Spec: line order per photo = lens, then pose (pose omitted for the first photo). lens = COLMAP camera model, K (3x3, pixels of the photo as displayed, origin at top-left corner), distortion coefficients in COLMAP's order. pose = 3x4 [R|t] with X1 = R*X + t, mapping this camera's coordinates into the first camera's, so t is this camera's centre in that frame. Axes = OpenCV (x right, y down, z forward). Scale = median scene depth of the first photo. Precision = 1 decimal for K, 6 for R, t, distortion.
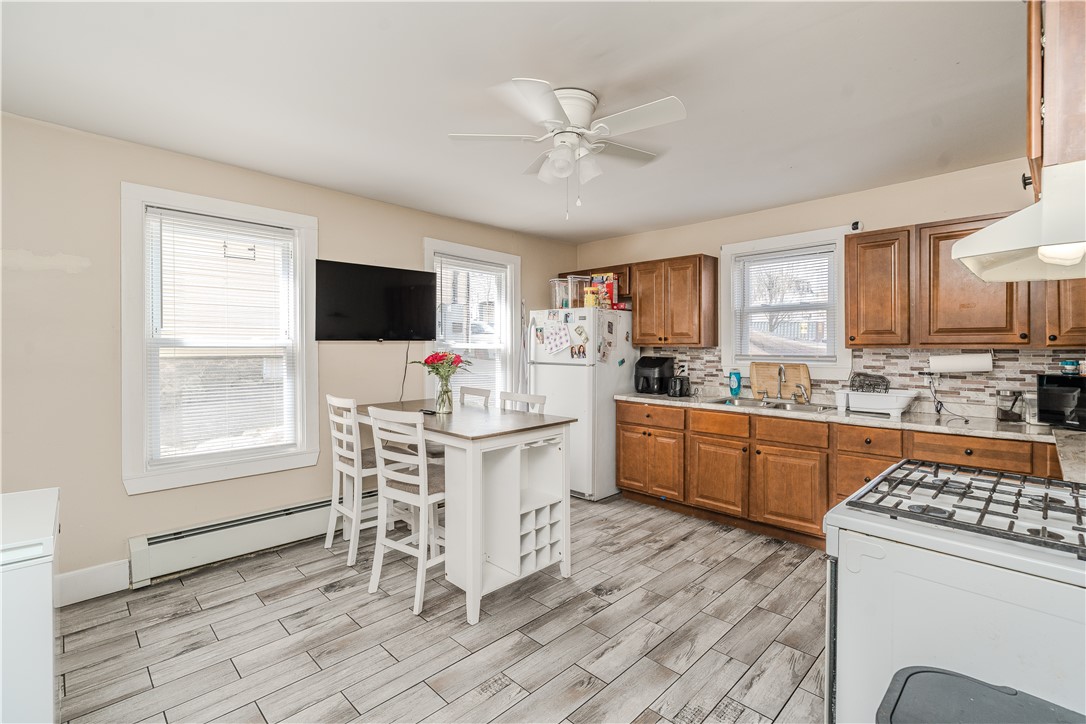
lens RADIAL K [[495.2, 0, 545.2], [0, 495.2, 353.6], [0, 0, 1]] dist [0.001941, 0.000675]
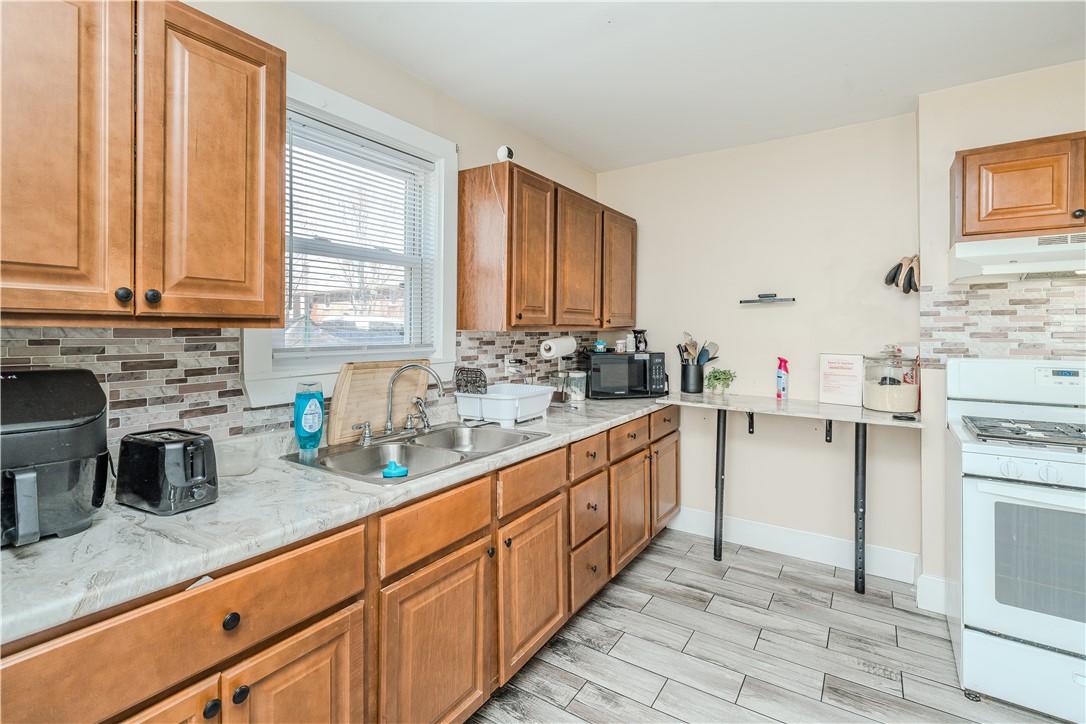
lens RADIAL K [[502.0, 0, 544.1], [0, 502.0, 333.4], [0, 0, 1]] dist [-0.000499, 0.000672]
pose [[-0.196835, -0.003042, 0.980432, -0.059491], [0.016548, 0.999842, 0.006424, -0.010237], [-0.980297, 0.017488, -0.196754, 0.999589]]
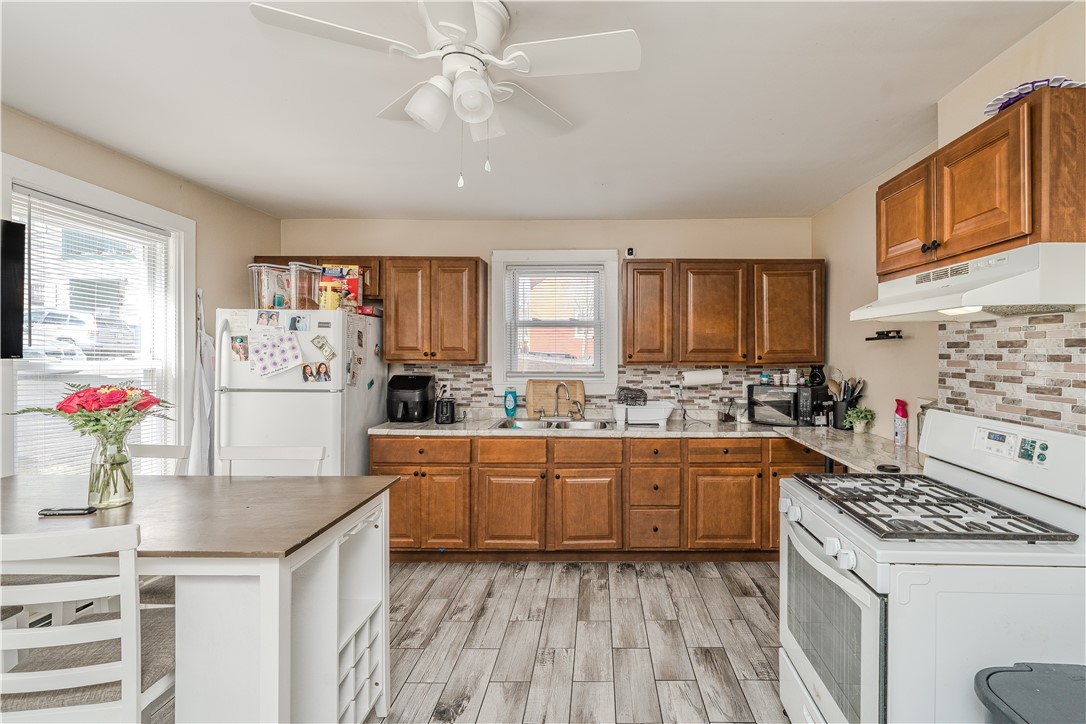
lens RADIAL K [[515.8, 0, 603.9], [0, 515.8, 350.9], [0, 0, 1]] dist [-0.010363, 0.005668]
pose [[0.704862, 0.004544, 0.709330, -0.192991], [0.007367, 0.999879, -0.013725, -0.025049], [-0.709307, 0.014899, 0.704743, 0.228579]]
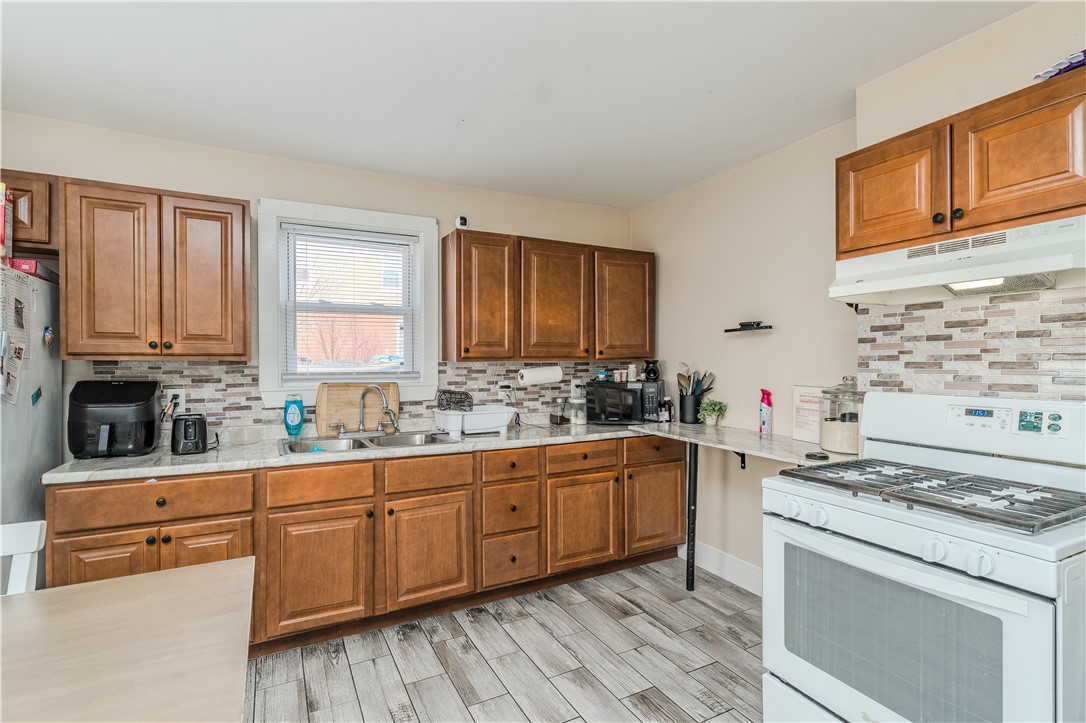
lens RADIAL K [[514.1, 0, 550.1], [0, 514.1, 365.4], [0, 0, 1]] dist [-0.002806, 0.000143]
pose [[0.292630, -0.004789, 0.956214, -0.178522], [0.018003, 0.999838, -0.000502, -0.001258], [-0.956056, 0.017362, 0.292669, 0.541620]]
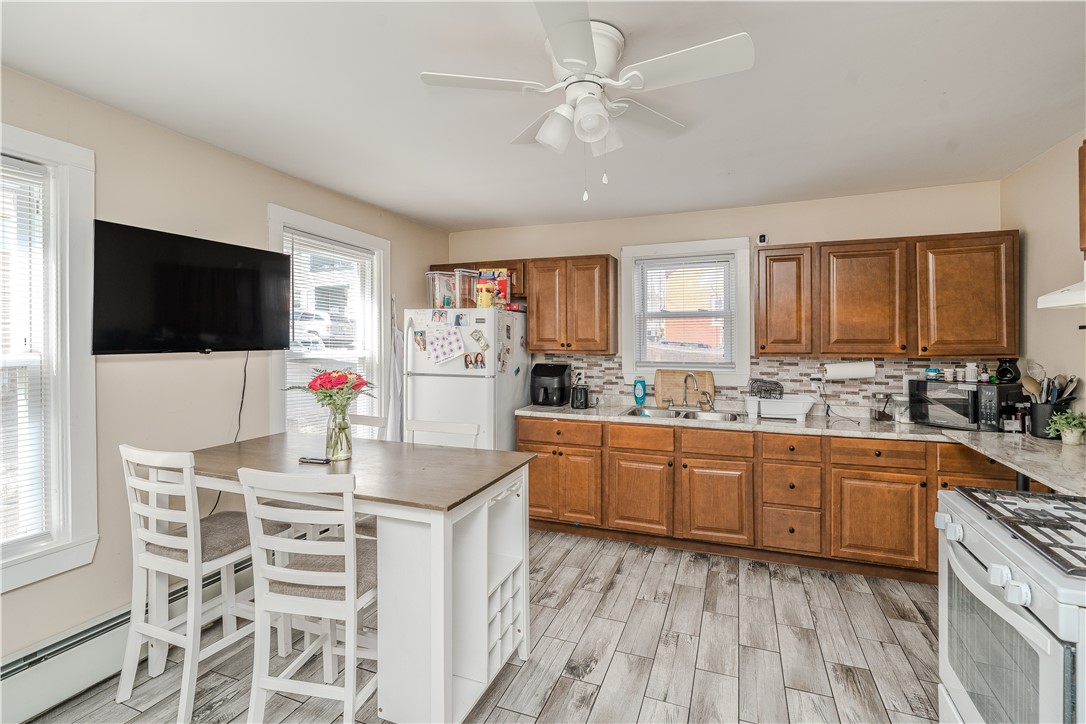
lens RADIAL K [[502.7, 0, 550.3], [0, 502.7, 342.9], [0, 0, 1]] dist [-0.001480, 0.000906]
pose [[0.912796, -0.001968, 0.408411, -0.192187], [0.006206, 0.999940, -0.009051, -0.030022], [-0.408369, 0.010796, 0.912753, 0.204329]]
